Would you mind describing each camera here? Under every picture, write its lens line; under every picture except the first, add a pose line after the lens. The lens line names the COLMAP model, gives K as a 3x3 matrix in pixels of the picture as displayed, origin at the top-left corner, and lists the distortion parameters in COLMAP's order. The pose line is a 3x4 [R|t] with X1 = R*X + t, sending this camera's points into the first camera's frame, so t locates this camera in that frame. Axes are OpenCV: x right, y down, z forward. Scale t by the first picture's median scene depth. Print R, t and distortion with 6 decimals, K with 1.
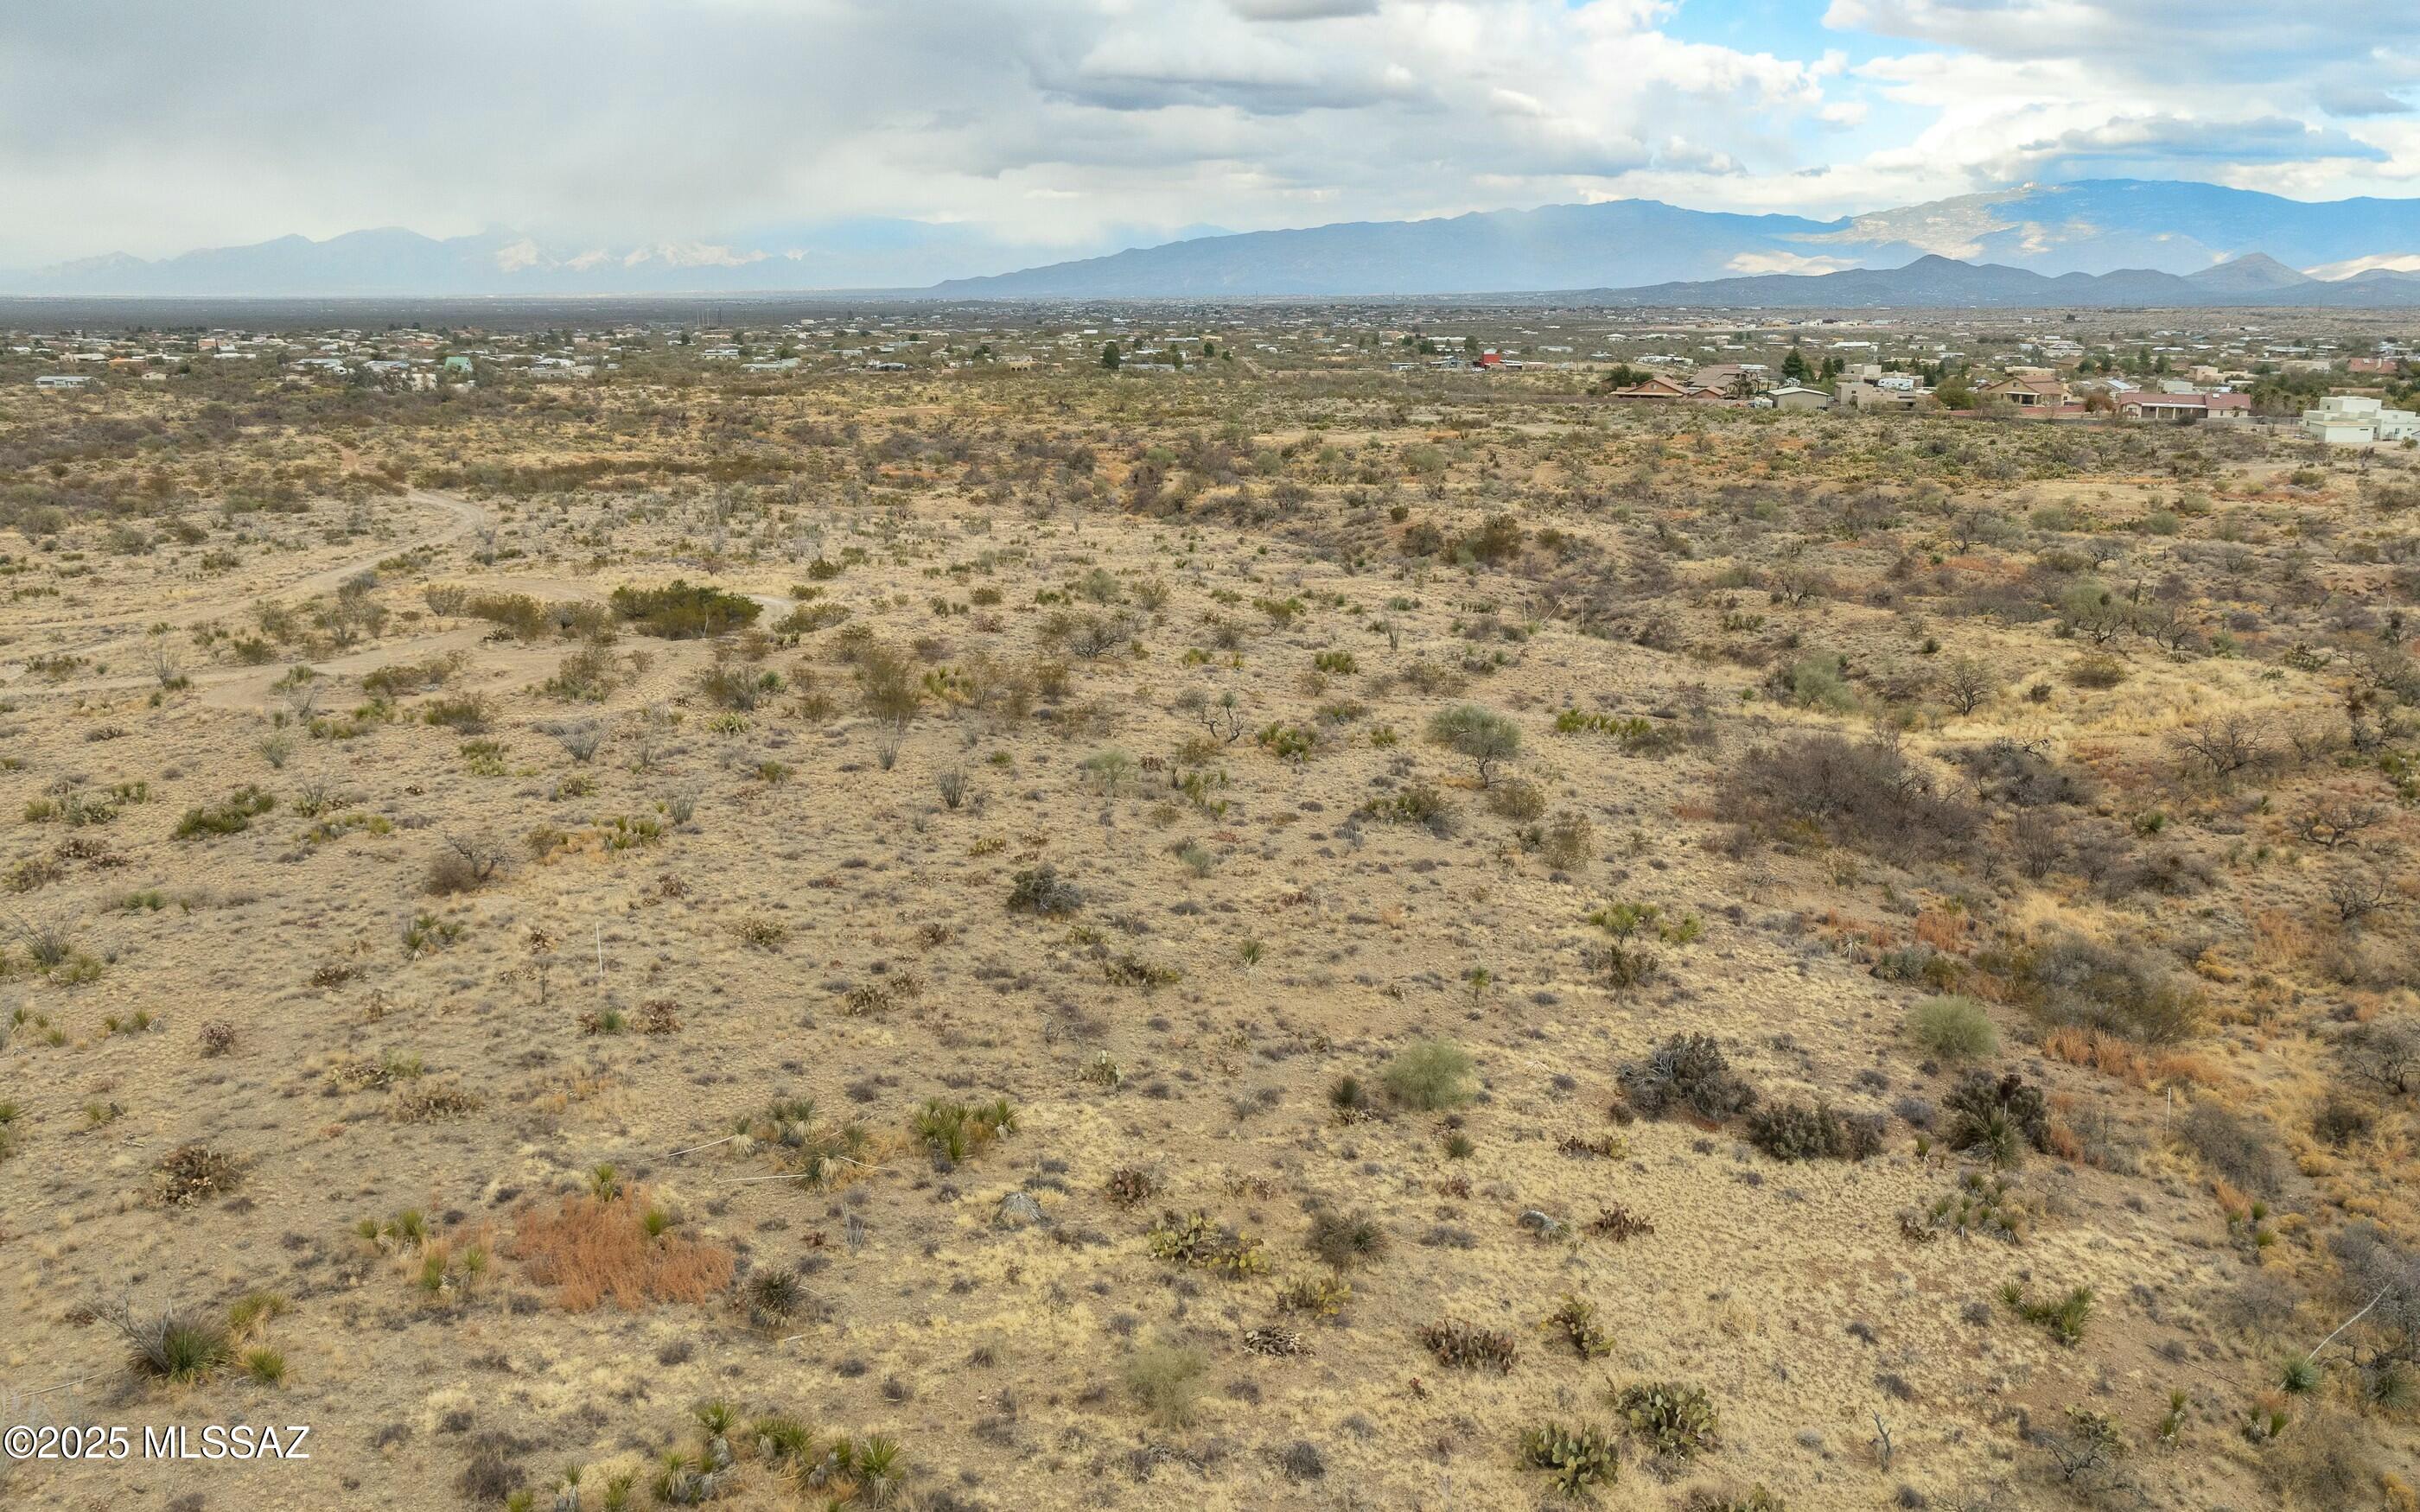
lens RADIAL K [[1847.7, 0, 1291.8], [0, 1847.7, 746.0], [0, 0, 1]] dist [-0.032815, 0.025587]
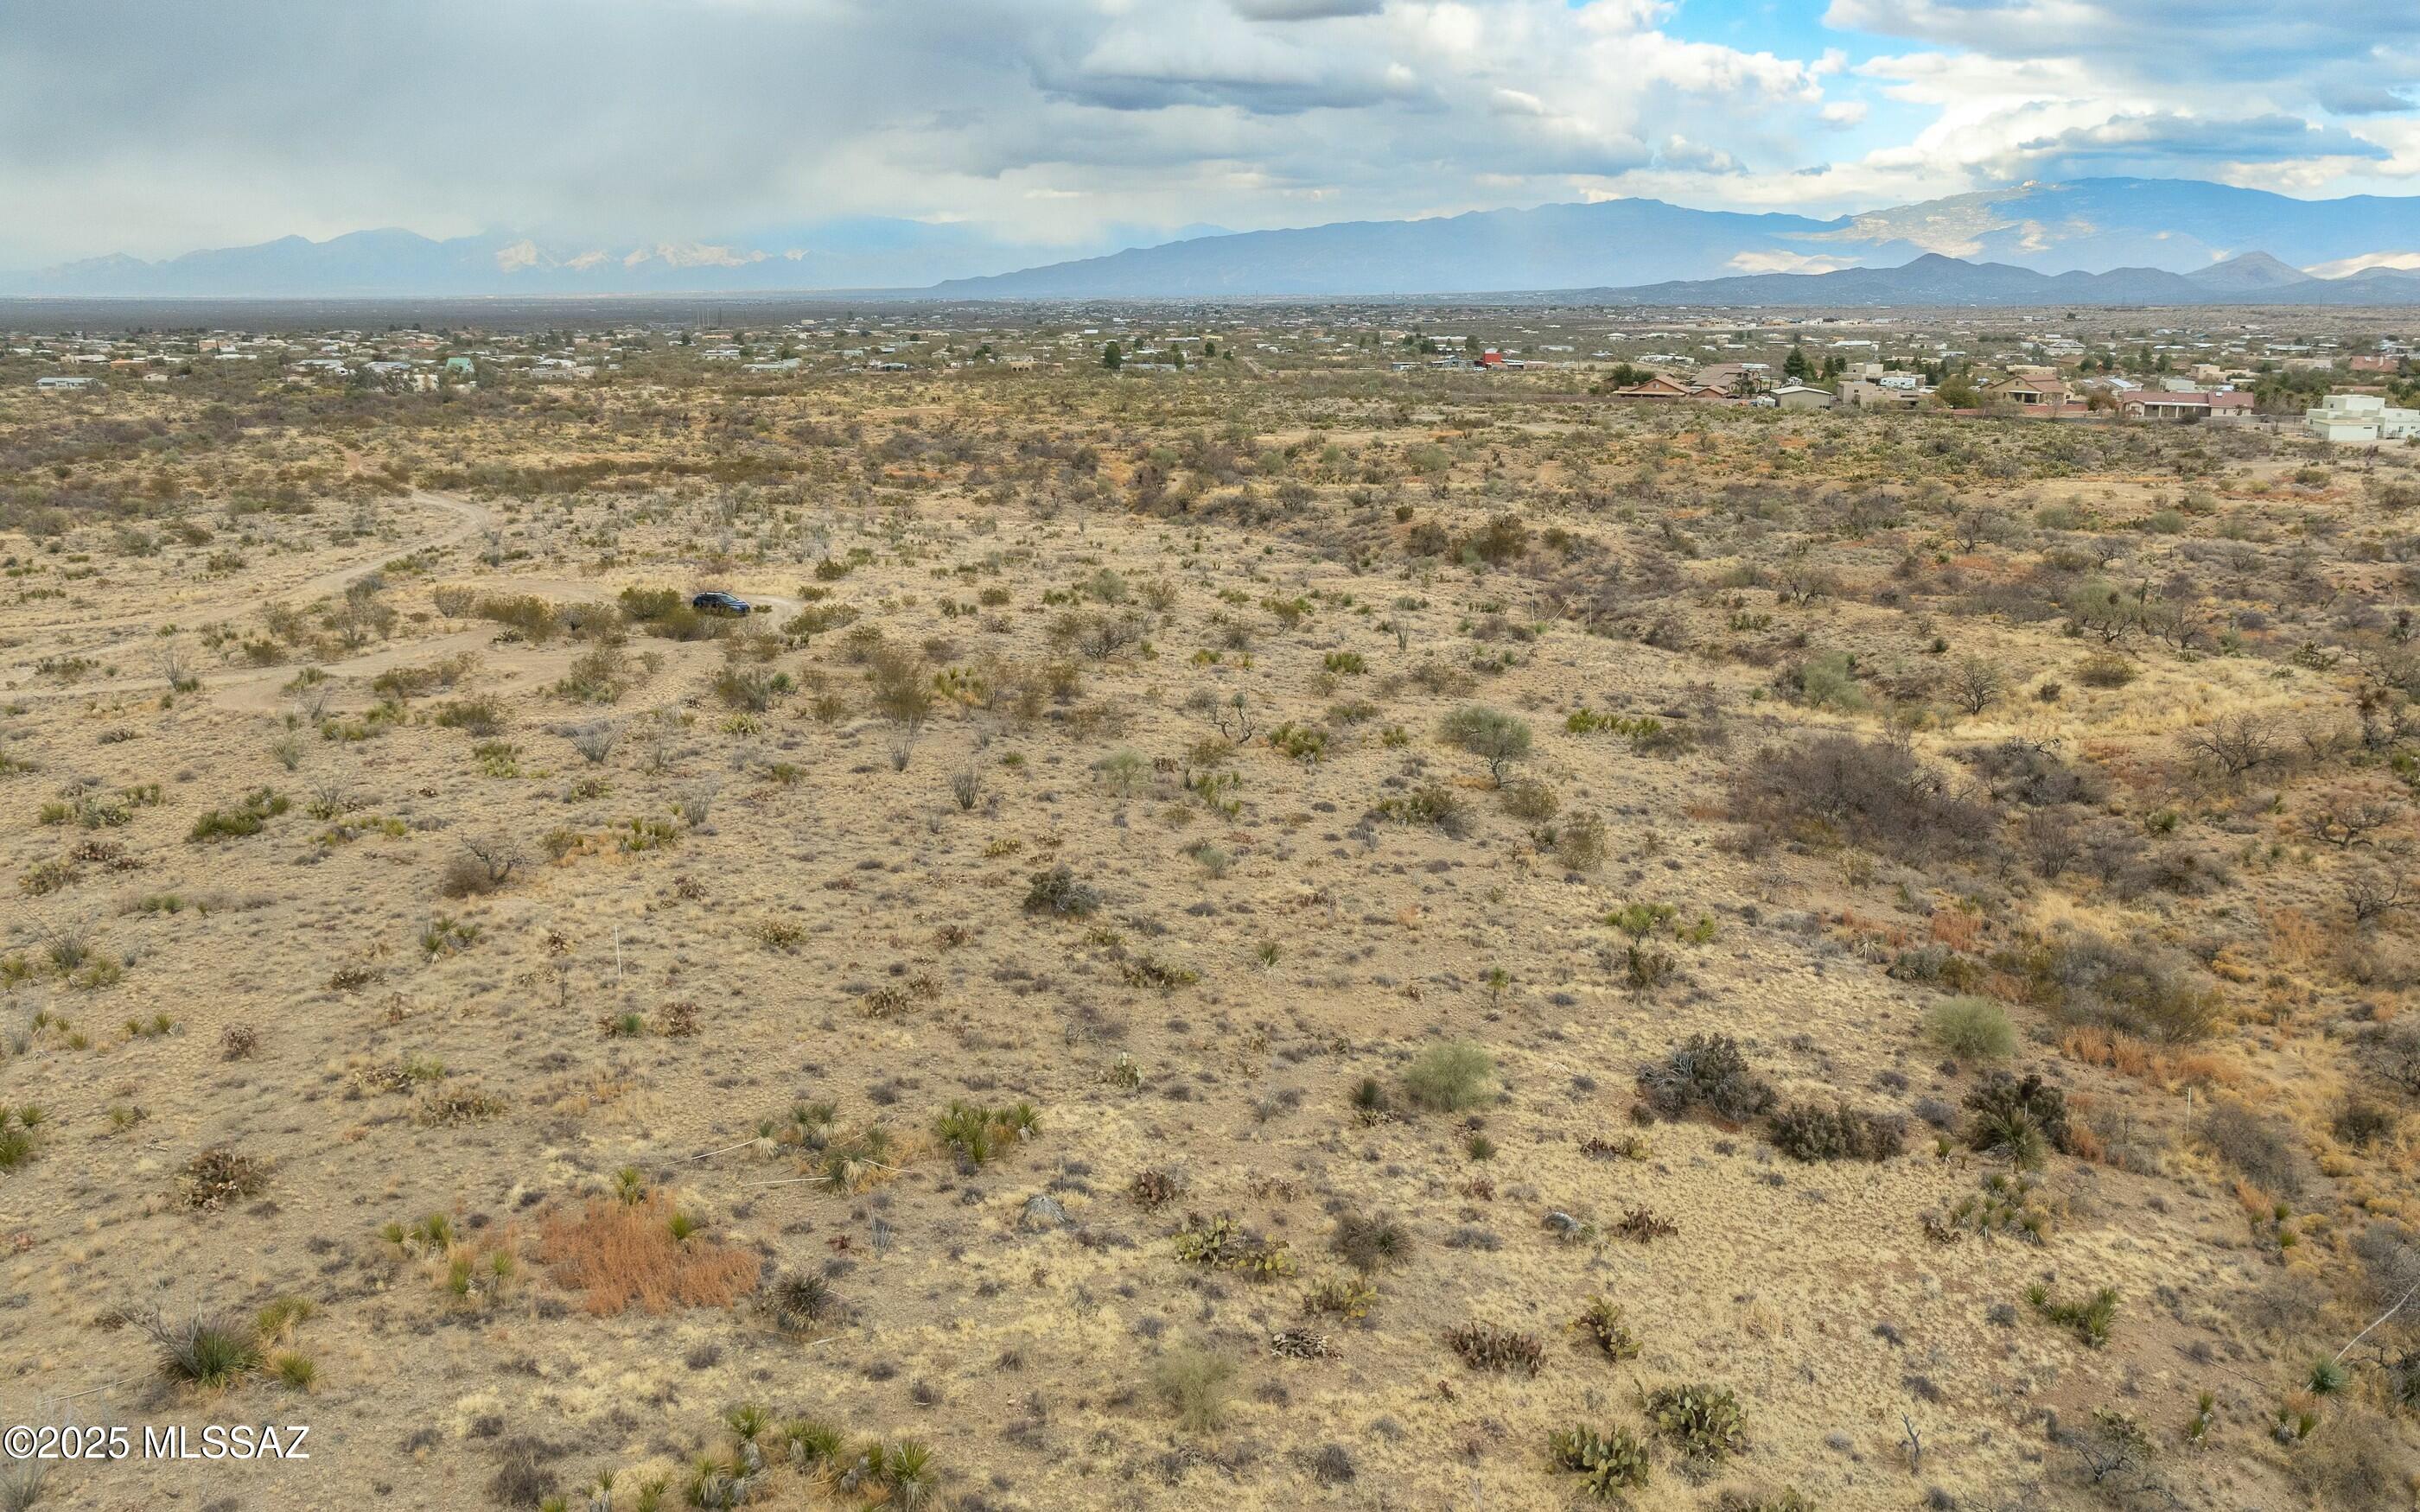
lens RADIAL K [[1847.7, 0, 1291.8], [0, 1847.7, 746.0], [0, 0, 1]] dist [-0.032815, 0.025587]
pose [[0.999999, -0.001395, -0.000143, -0.003597], [0.001395, 0.999999, 0.000228, -0.000296], [0.000143, -0.000228, 1.000000, 0.000444]]
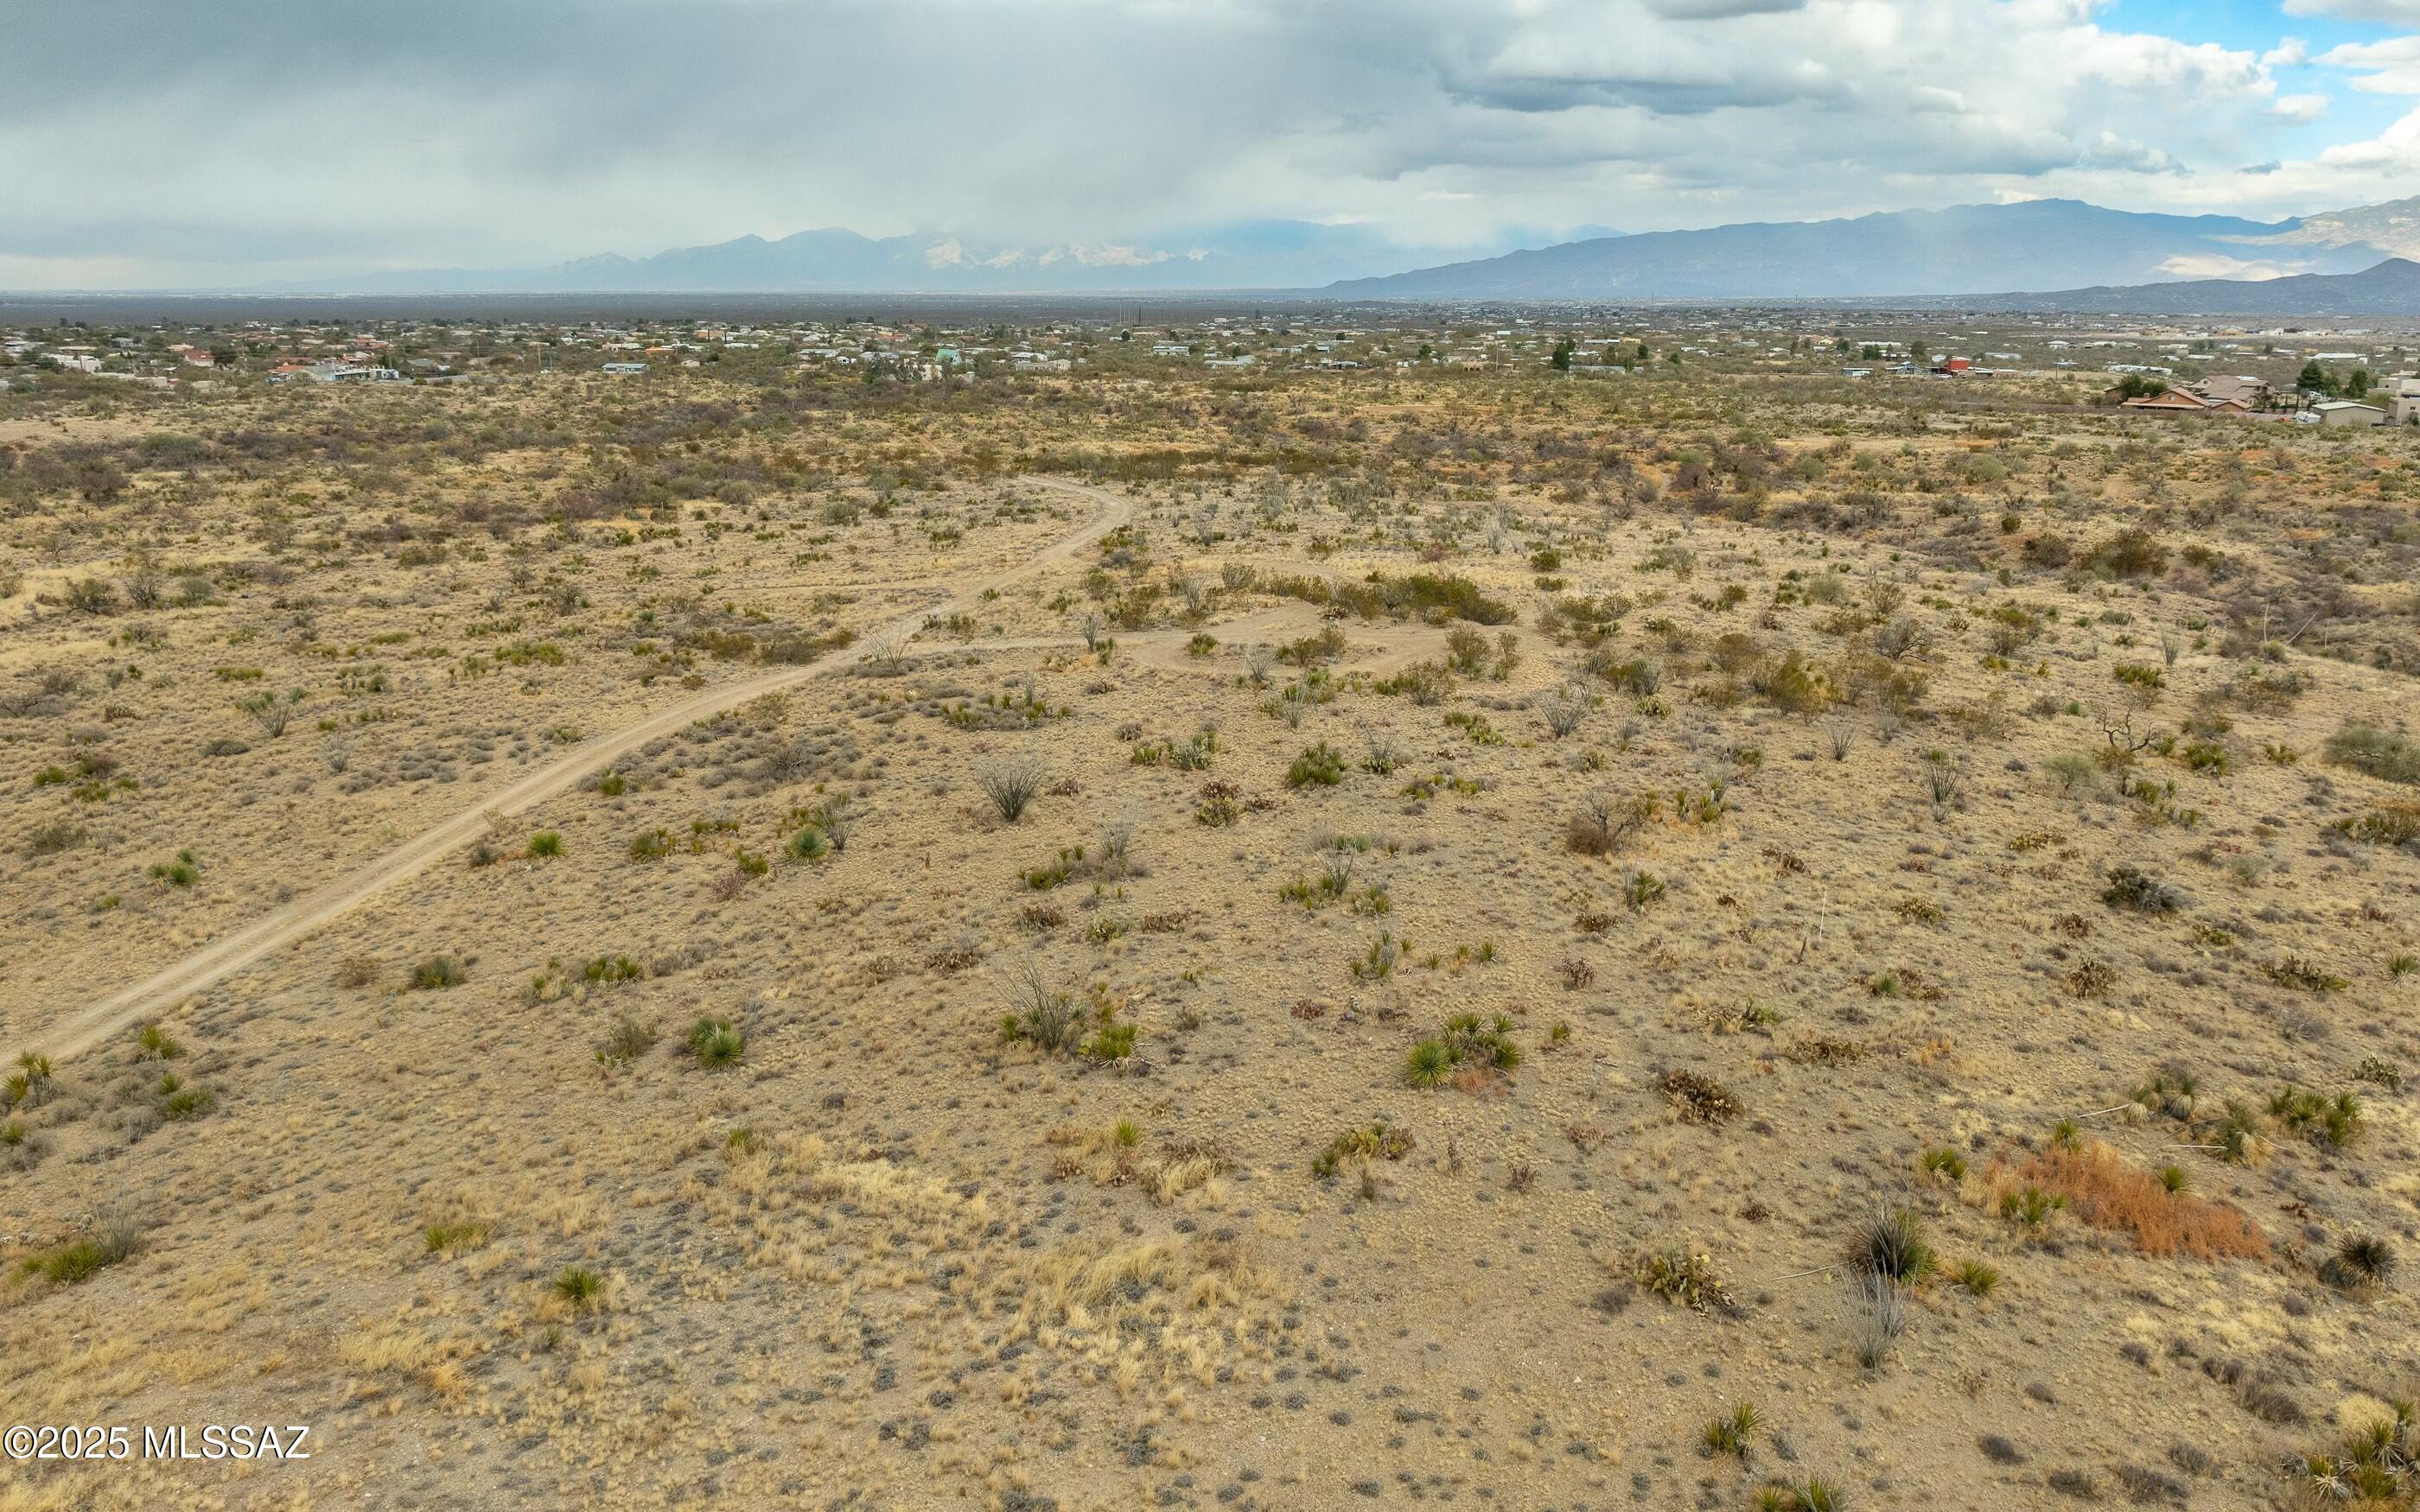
lens RADIAL K [[1823.7, 0, 1261.0], [0, 1823.7, 754.8], [0, 0, 1]] dist [-0.020089, -0.005863]
pose [[0.977197, 0.056139, -0.204780, -0.167354], [-0.054689, 0.998422, 0.012737, 0.007429], [0.205171, -0.001247, 0.978725, -0.033563]]
